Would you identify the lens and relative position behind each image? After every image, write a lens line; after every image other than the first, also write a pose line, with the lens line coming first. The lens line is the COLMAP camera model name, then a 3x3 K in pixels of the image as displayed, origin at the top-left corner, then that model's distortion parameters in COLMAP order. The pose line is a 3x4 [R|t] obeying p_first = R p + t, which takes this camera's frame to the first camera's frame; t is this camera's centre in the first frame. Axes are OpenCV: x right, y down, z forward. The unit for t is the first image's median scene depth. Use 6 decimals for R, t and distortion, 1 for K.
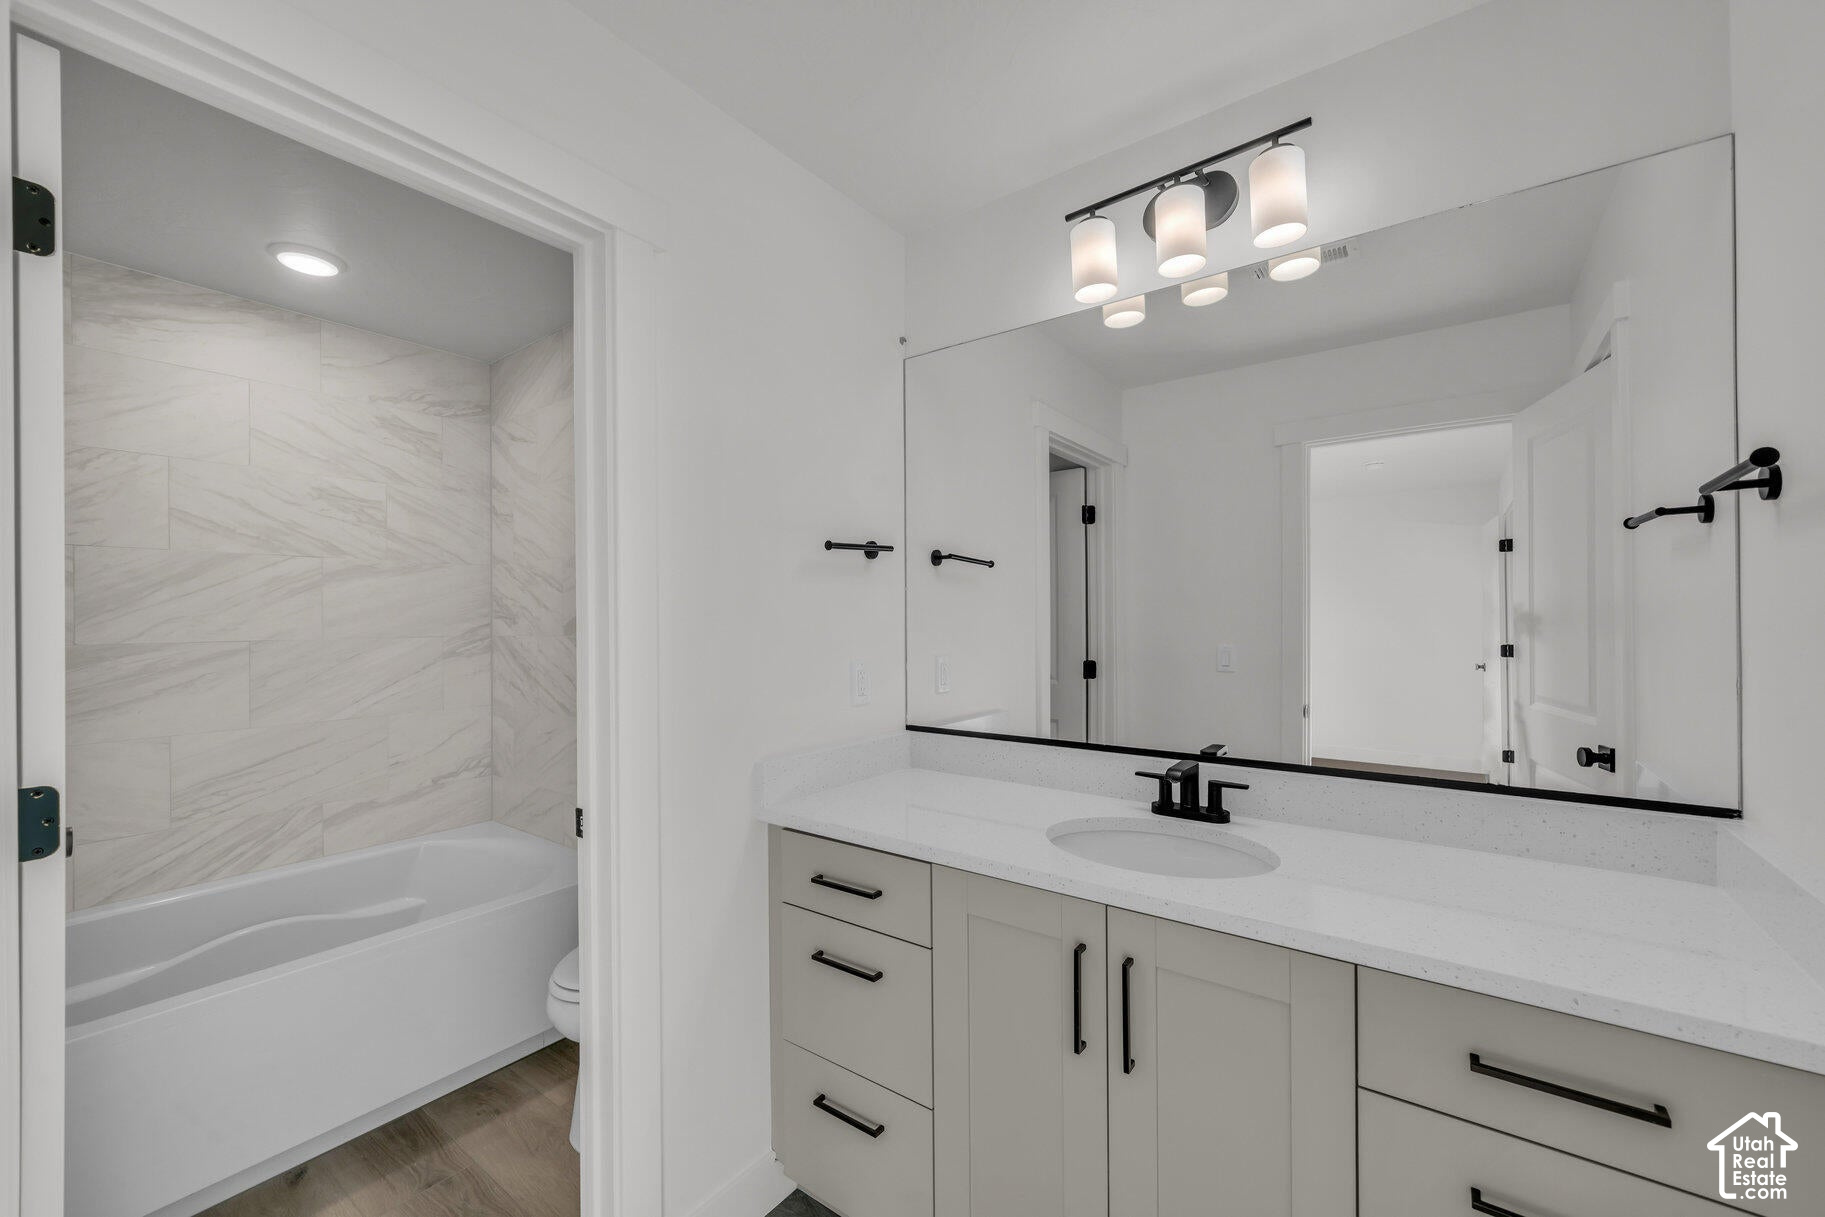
lens RADIAL K [[733.4, 0, 916.5], [0, 733.4, 619.9], [0, 0, 1]] dist [-0.003785, 0.000321]
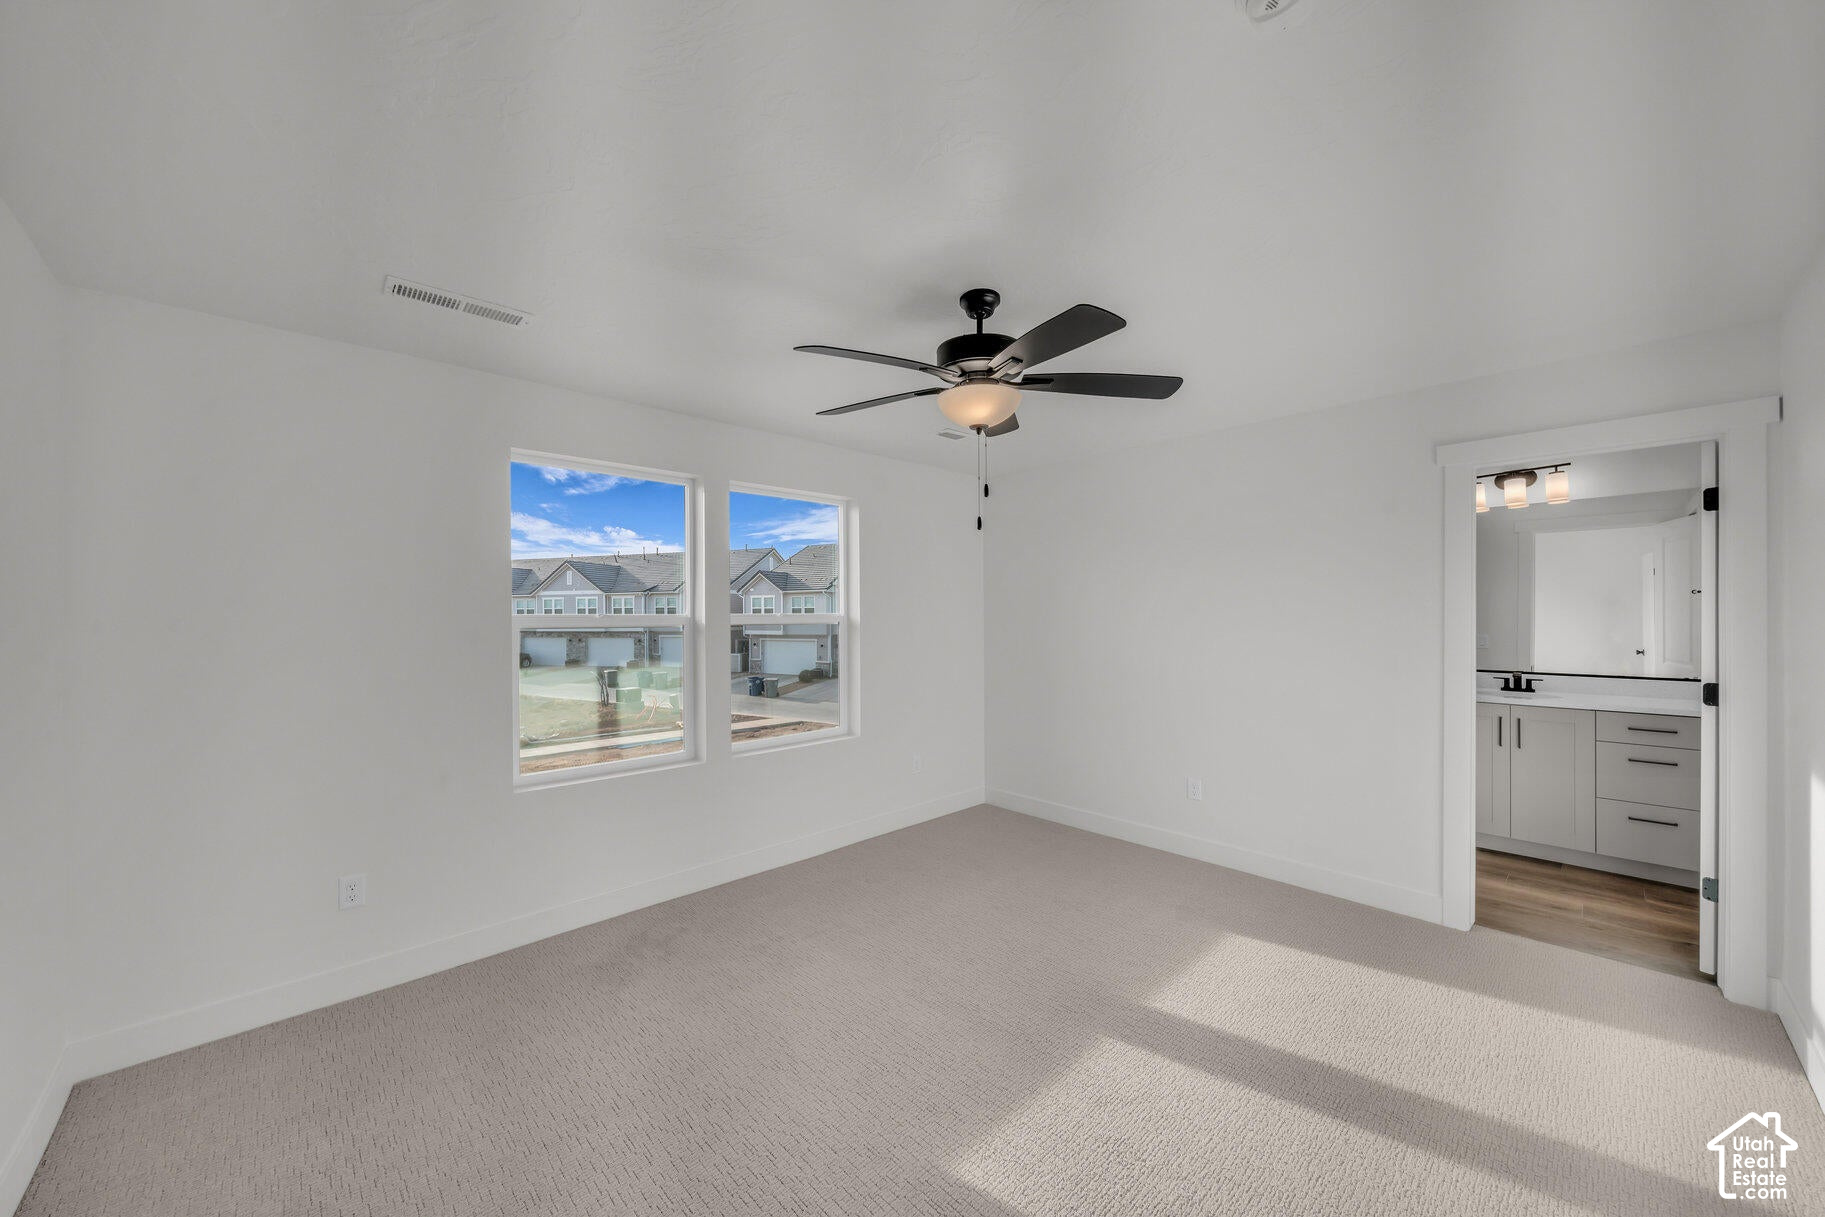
lens RADIAL K [[733.4, 0, 920.2], [0, 733.4, 605.1], [0, 0, 1]] dist [-0.003785, 0.000321]
pose [[0.990848, 0.004670, -0.134904, -1.396159], [-0.003530, 0.999956, 0.008691, -0.080486], [0.134939, -0.008135, 0.990821, -1.931199]]
